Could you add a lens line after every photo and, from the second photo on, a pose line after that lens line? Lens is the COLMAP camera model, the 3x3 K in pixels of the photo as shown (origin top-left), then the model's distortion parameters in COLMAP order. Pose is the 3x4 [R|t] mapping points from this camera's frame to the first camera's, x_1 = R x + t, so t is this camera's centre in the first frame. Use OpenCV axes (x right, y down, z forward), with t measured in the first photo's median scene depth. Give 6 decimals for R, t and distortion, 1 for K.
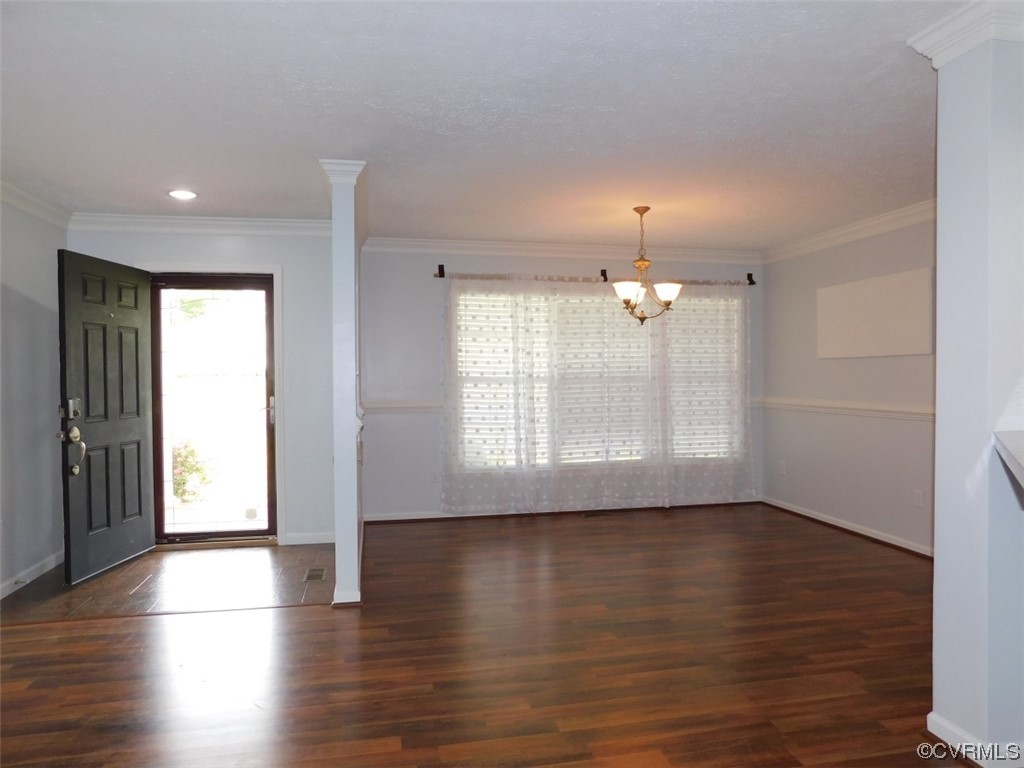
lens RADIAL K [[689.3, 0, 501.3], [0, 689.3, 388.0], [0, 0, 1]] dist [-0.053349, 0.044334]
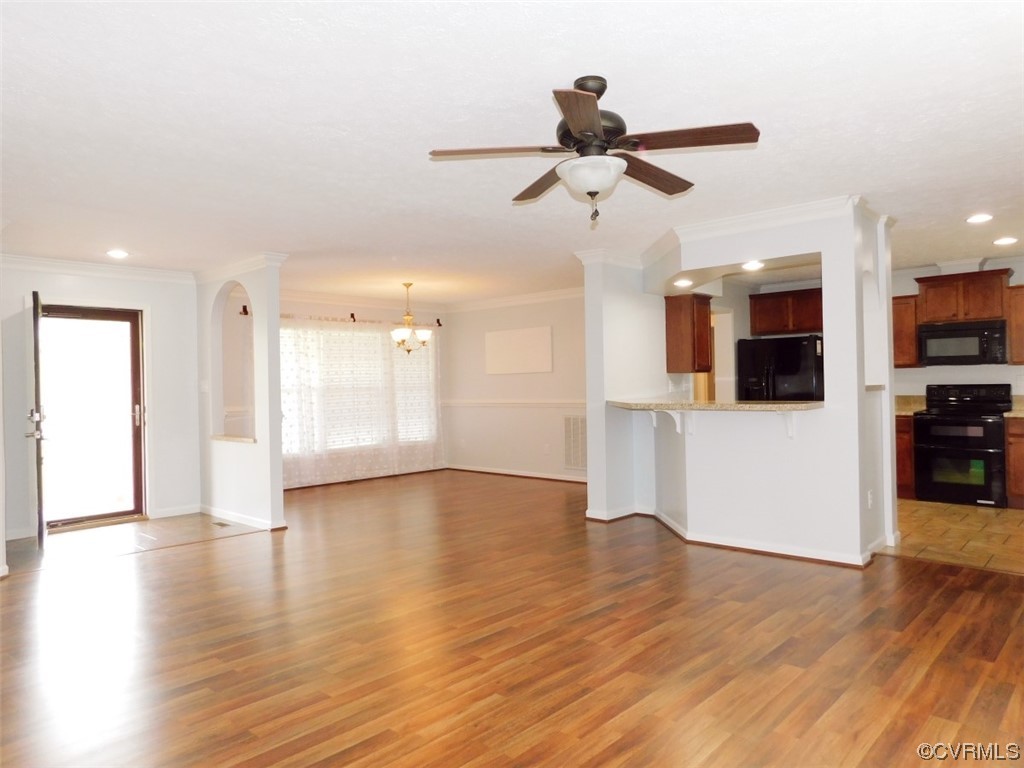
lens RADIAL K [[689.3, 0, 501.3], [0, 689.3, 388.0], [0, 0, 1]] dist [-0.053349, 0.044334]
pose [[0.829405, -0.013088, 0.558495, -0.407801], [0.026083, 0.999543, -0.015310, 0.015296], [-0.558039, 0.027265, 0.829367, -0.374820]]
